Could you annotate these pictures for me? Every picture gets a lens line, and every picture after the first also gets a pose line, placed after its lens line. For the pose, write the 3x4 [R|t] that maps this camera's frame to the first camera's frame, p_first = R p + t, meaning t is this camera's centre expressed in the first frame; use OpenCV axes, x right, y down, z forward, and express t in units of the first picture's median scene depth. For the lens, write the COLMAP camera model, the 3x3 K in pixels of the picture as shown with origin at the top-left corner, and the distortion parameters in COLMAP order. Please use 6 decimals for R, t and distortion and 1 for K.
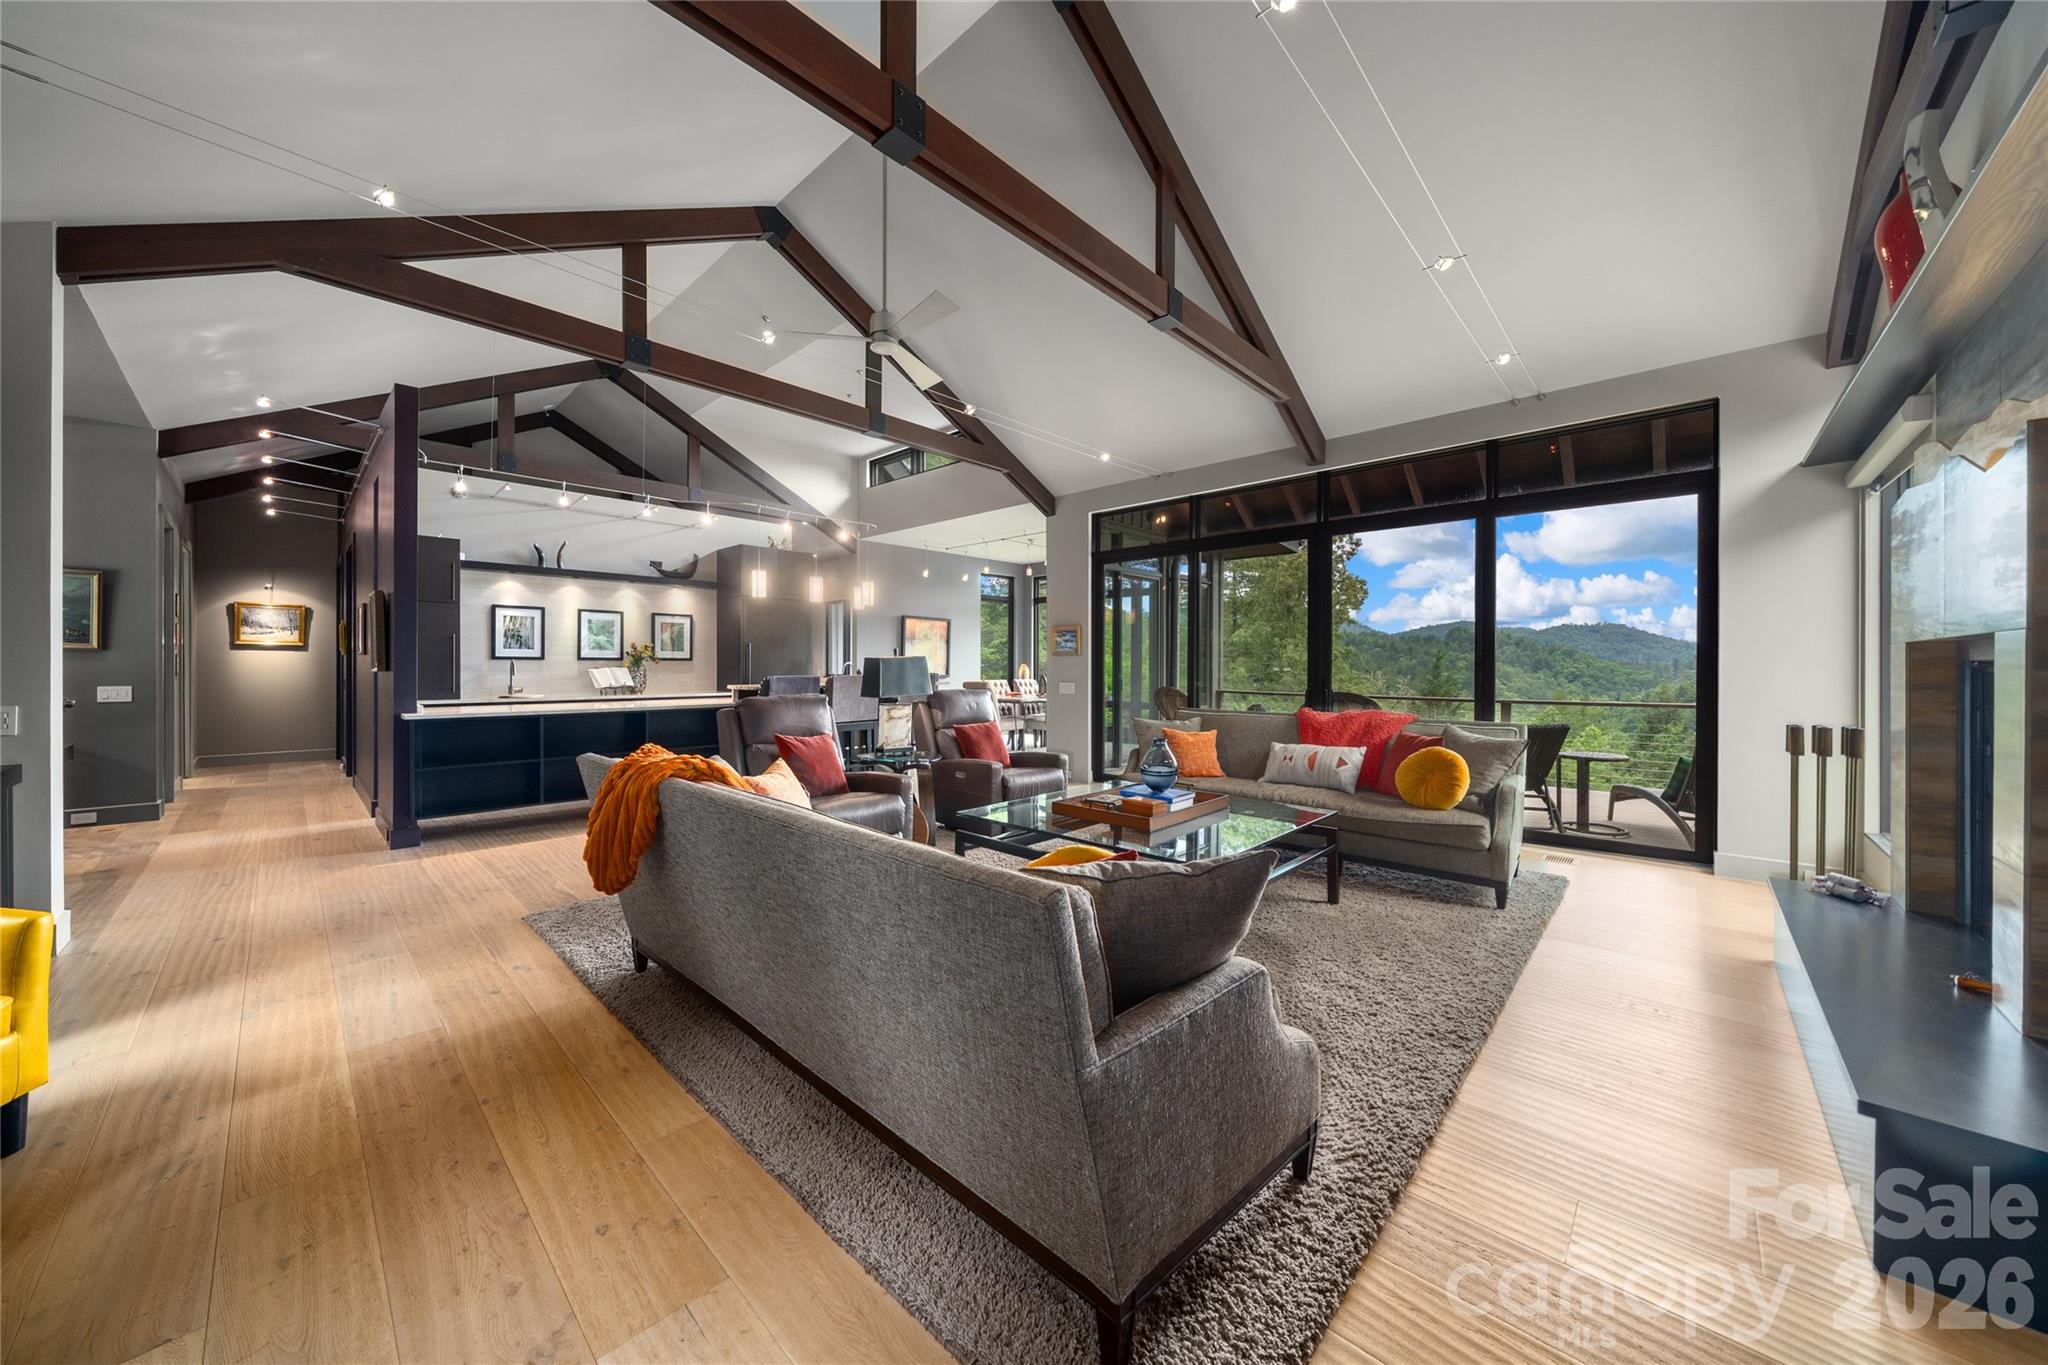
lens RADIAL K [[706.4, 0, 1027.3], [0, 706.4, 671.9], [0, 0, 1]] dist [-0.006172, 0.000201]
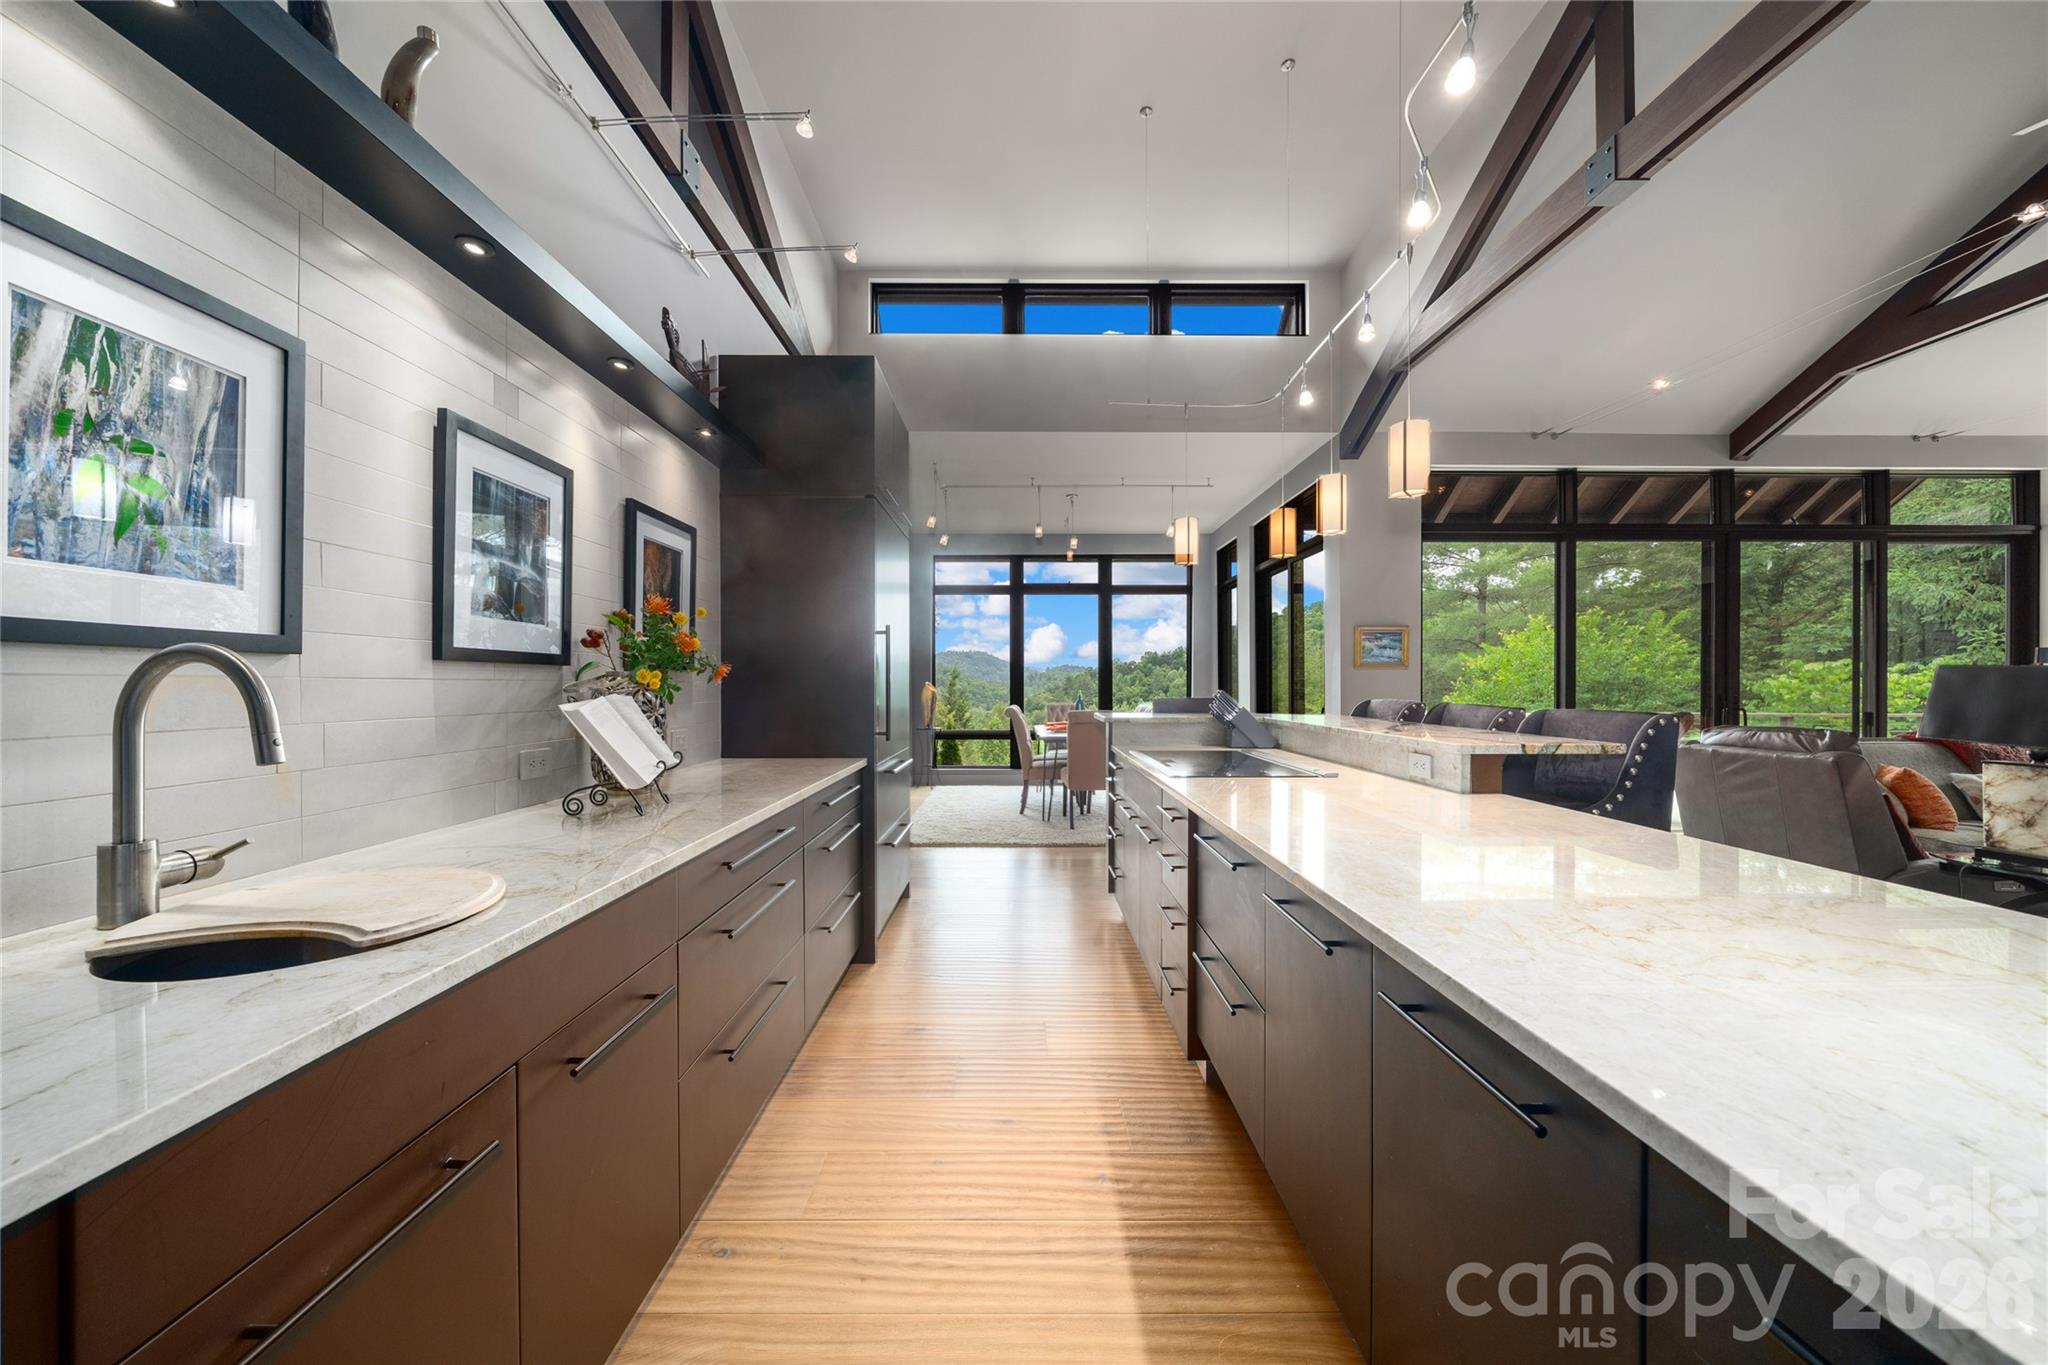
lens RADIAL K [[706.4, 0, 1019.6], [0, 706.4, 687.4], [0, 0, 1]] dist [-0.006172, 0.000201]
pose [[0.725298, -0.005702, 0.688412, -0.633986], [0.008464, 0.999964, -0.000635, -0.007199], [-0.688384, 0.006287, 0.725320, 0.713887]]
